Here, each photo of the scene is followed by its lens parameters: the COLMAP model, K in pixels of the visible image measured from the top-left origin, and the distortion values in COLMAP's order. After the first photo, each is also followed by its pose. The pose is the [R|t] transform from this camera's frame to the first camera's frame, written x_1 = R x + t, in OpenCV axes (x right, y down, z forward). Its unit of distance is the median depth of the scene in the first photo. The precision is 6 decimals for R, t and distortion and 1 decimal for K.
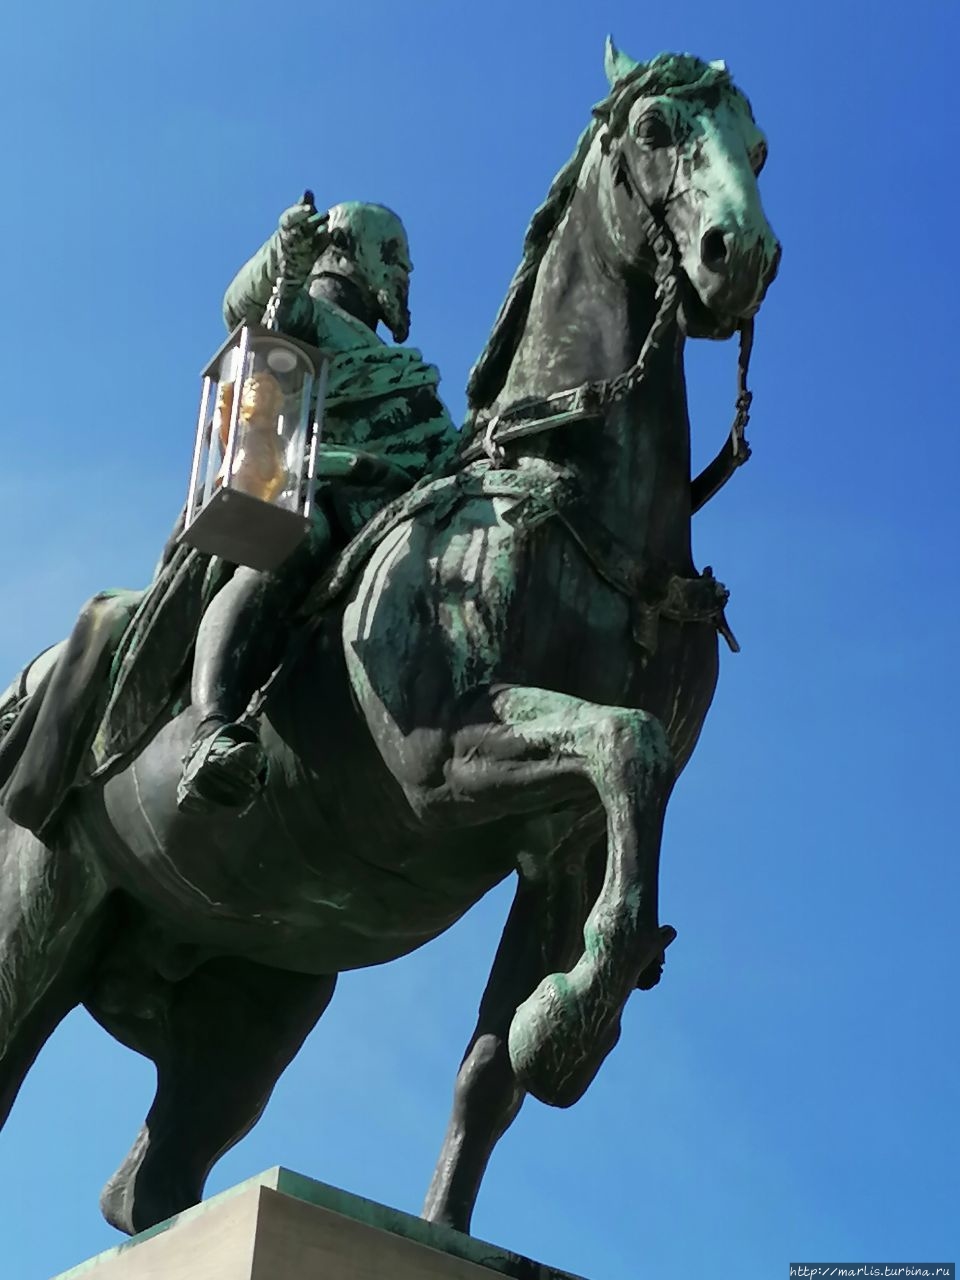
lens RADIAL K [[2960.2, 0, 480.0], [0, 2960.2, 640.0], [0, 0, 1]] dist [0.143248, 0.289648]
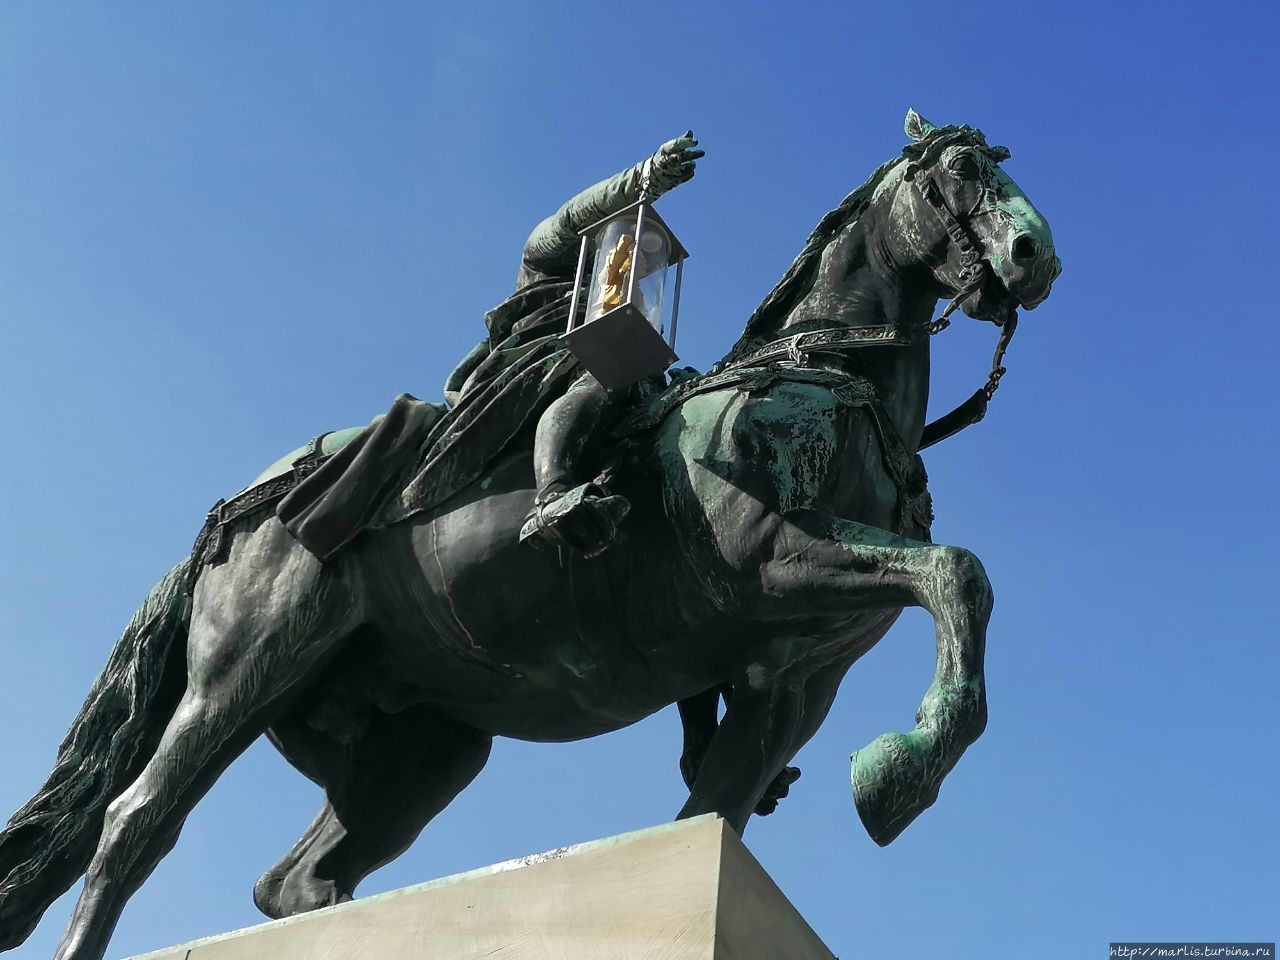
lens RADIAL K [[1821.4, 0, 640.0], [0, 1821.4, 480.0], [0, 0, 1]] dist [0.111702, -0.010862]
pose [[0.923950, 0.294690, 0.243873, -0.233731], [-0.248220, 0.946999, -0.203910, 0.163351], [-0.291038, 0.127869, 0.948128, 0.285003]]
